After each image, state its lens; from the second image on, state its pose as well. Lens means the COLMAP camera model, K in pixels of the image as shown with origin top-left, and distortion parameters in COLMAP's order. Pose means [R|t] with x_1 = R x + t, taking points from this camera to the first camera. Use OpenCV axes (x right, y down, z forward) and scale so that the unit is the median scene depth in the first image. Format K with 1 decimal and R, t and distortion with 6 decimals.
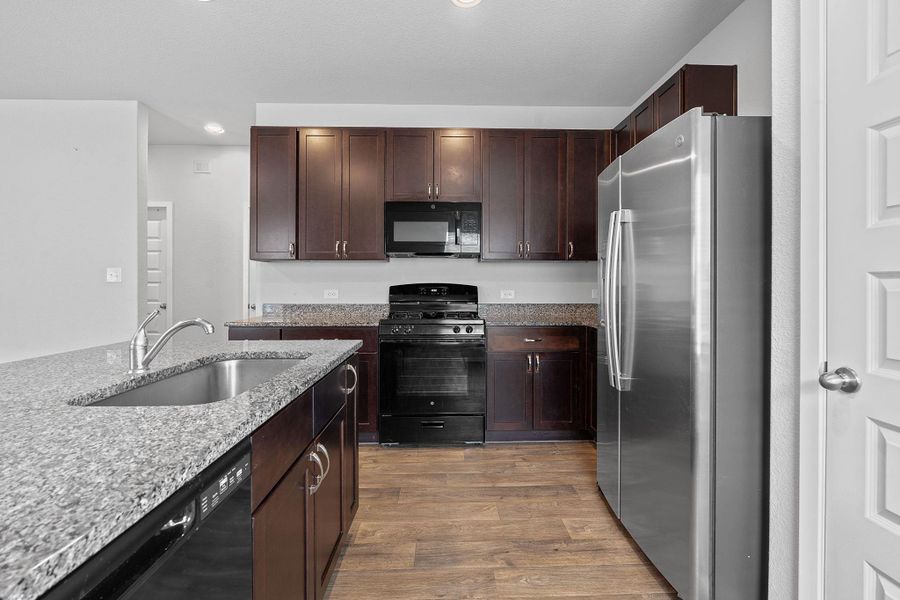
lens RADIAL K [[401.0, 0, 451.3], [0, 401.0, 285.5], [0, 0, 1]] dist [-0.011678, 0.000405]
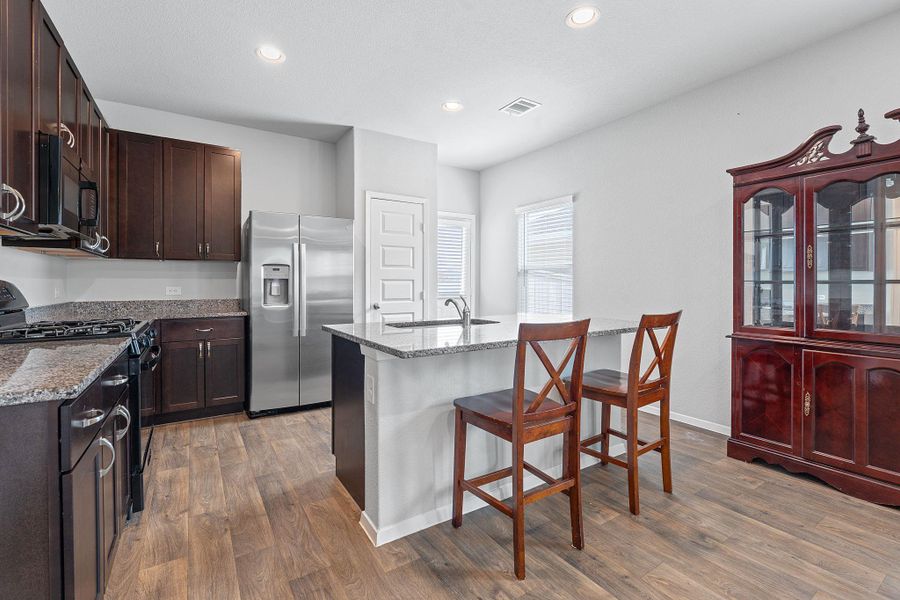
lens RADIAL K [[401.0, 0, 451.3], [0, 401.0, 285.5], [0, 0, 1]] dist [-0.011678, 0.000405]
pose [[-0.519300, -0.004226, 0.854581, -0.929800], [0.002348, 0.999977, 0.006372, 0.001746], [-0.854589, 0.005315, -0.519279, 0.801289]]
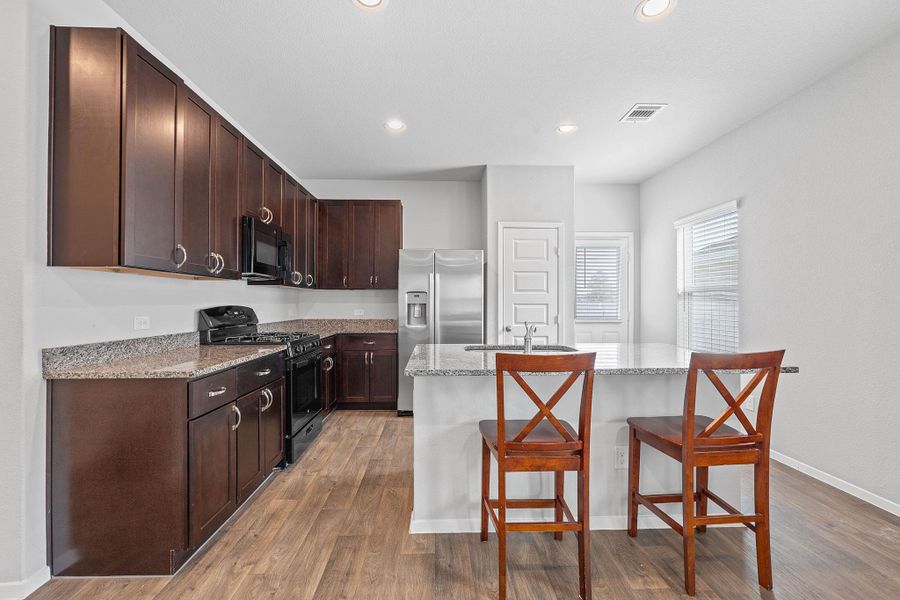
lens RADIAL K [[394.1, 0, 448.3], [0, 394.1, 299.2], [0, 0, 1]] dist [-0.012867, 0.000642]
pose [[-0.002832, 0.010597, 0.999940, -1.054098], [0.001005, 0.999943, -0.010594, -0.010855], [-0.999995, 0.000975, -0.002842, 0.542257]]
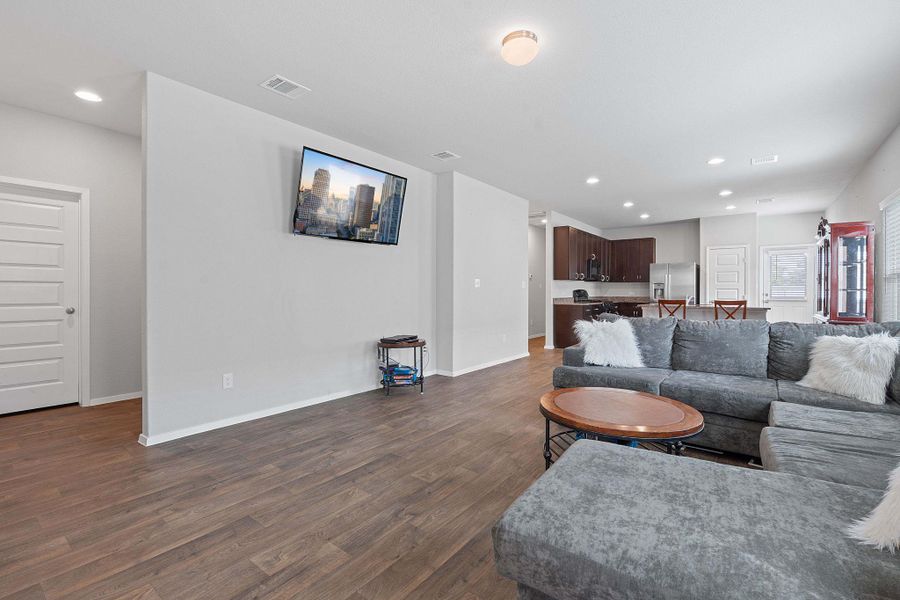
lens RADIAL K [[394.1, 0, 448.3], [0, 394.1, 299.2], [0, 0, 1]] dist [-0.012867, 0.000642]
pose [[0.636587, -0.013913, 0.771079, -2.876285], [0.001079, 0.999852, 0.017150, 0.015465], [-0.771204, -0.010086, 0.636508, 0.016090]]
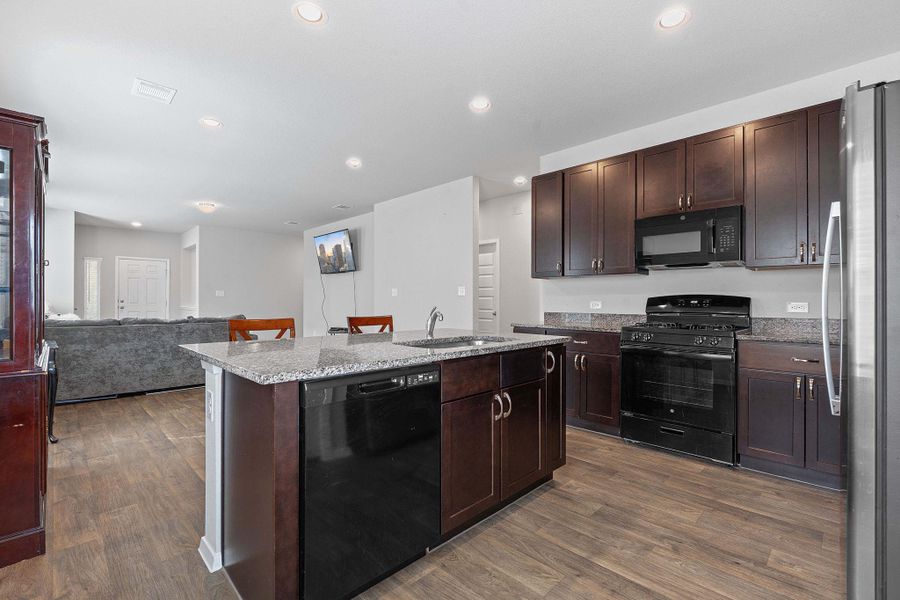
lens RADIAL K [[394.1, 0, 448.3], [0, 394.1, 299.2], [0, 0, 1]] dist [-0.012867, 0.000642]
pose [[0.683647, -0.000223, -0.729813, 0.263940], [-0.004334, 0.999981, -0.004366, 0.013341], [0.729800, 0.006148, 0.683633, -0.095541]]
